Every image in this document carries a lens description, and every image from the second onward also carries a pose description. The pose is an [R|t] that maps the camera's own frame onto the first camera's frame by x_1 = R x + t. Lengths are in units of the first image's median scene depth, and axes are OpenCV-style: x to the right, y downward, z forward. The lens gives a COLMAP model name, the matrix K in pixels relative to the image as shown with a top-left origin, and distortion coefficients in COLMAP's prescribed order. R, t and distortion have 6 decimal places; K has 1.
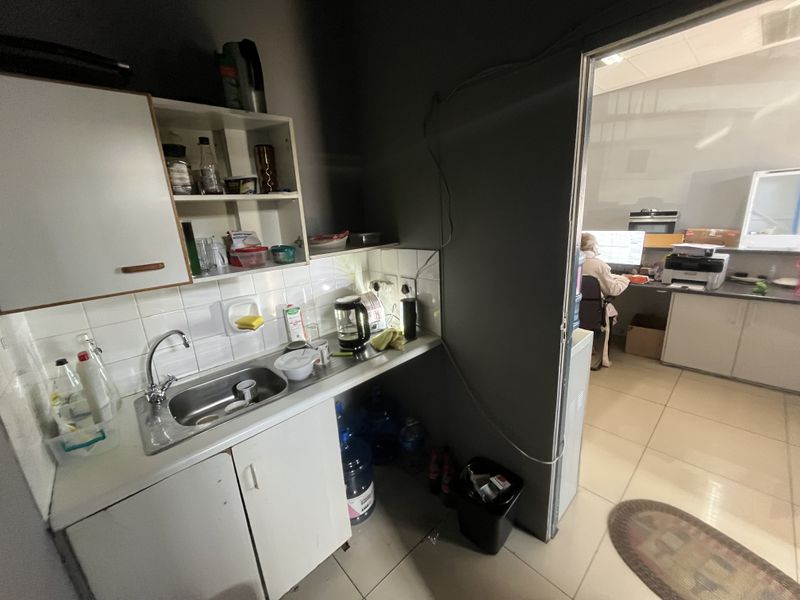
lens RADIAL K [[323.8, 0, 399.5], [0, 323.8, 298.5], [0, 0, 1]] dist [-0.002915, 0.000307]
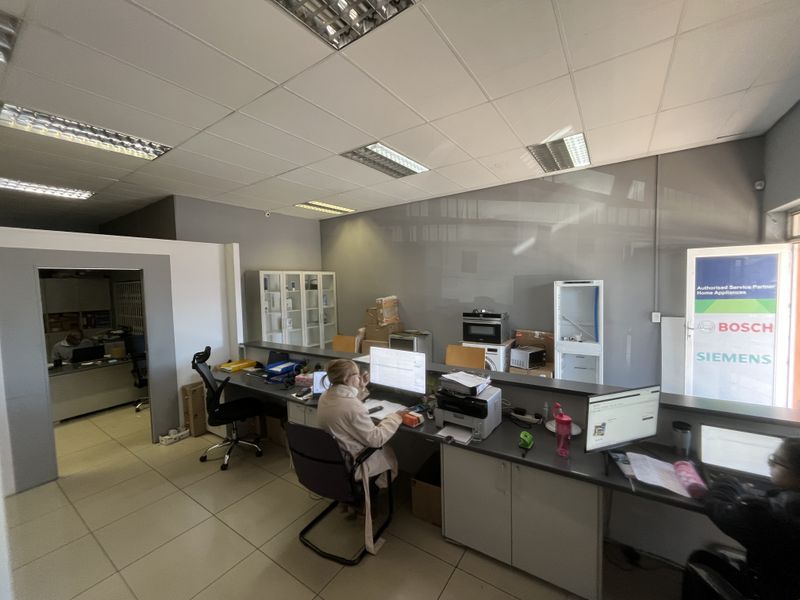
lens RADIAL K [[323.8, 0, 398.7], [0, 323.8, 299.3], [0, 0, 1]] dist [-0.002915, 0.000307]
pose [[0.973076, 0.021135, 0.229512, 0.338649], [0.030190, 0.975520, -0.217828, -0.111721], [-0.228497, 0.218892, 0.948618, 0.130941]]
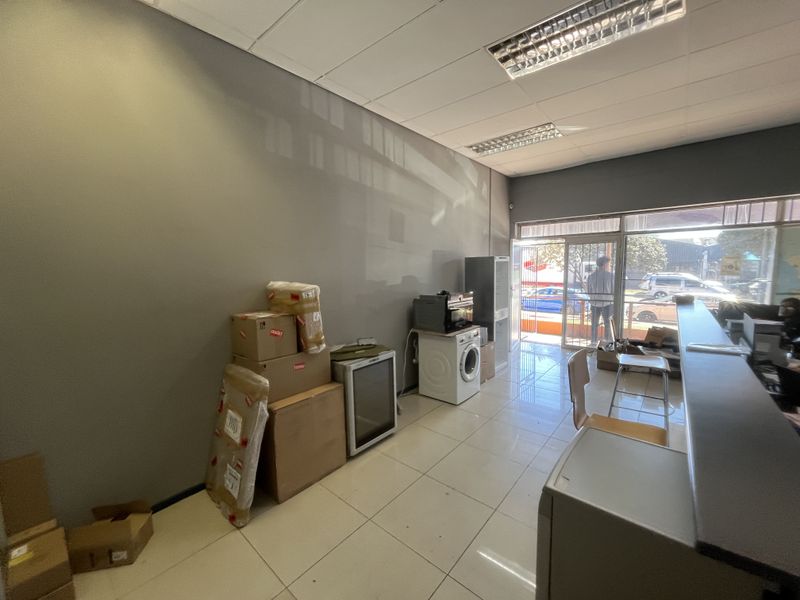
lens RADIAL K [[323.8, 0, 400.2], [0, 323.8, 298.8], [0, 0, 1]] dist [-0.002915, 0.000307]
pose [[-0.104279, -0.042208, 0.993652, 0.024075], [0.283662, 0.956337, 0.070392, -0.375683], [-0.953237, 0.289202, -0.087753, 1.290156]]
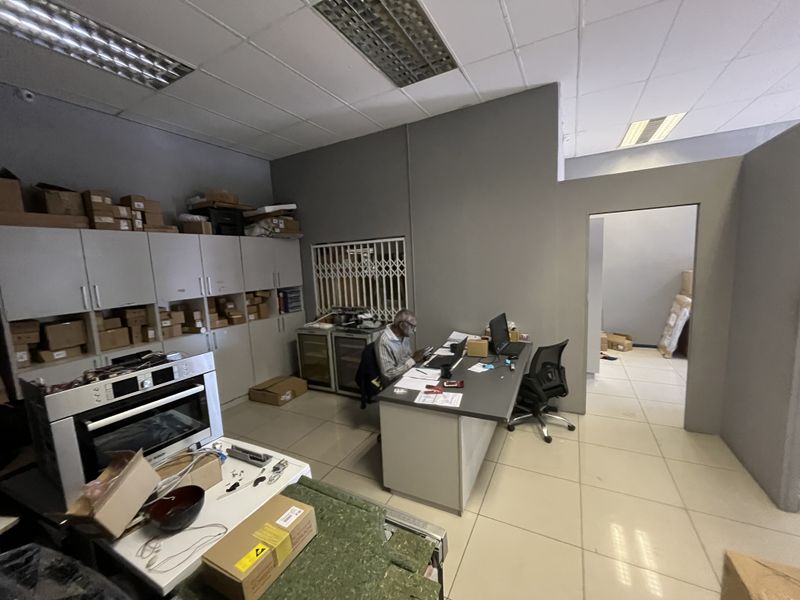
lens RADIAL K [[323.8, 0, 397.1], [0, 323.8, 297.6], [0, 0, 1]] dist [-0.002915, 0.000307]
pose [[0.945277, -0.025957, 0.325235, -0.683506], [0.077252, 0.986292, -0.145811, -0.218512], [-0.316991, 0.162956, 0.934324, 0.819079]]
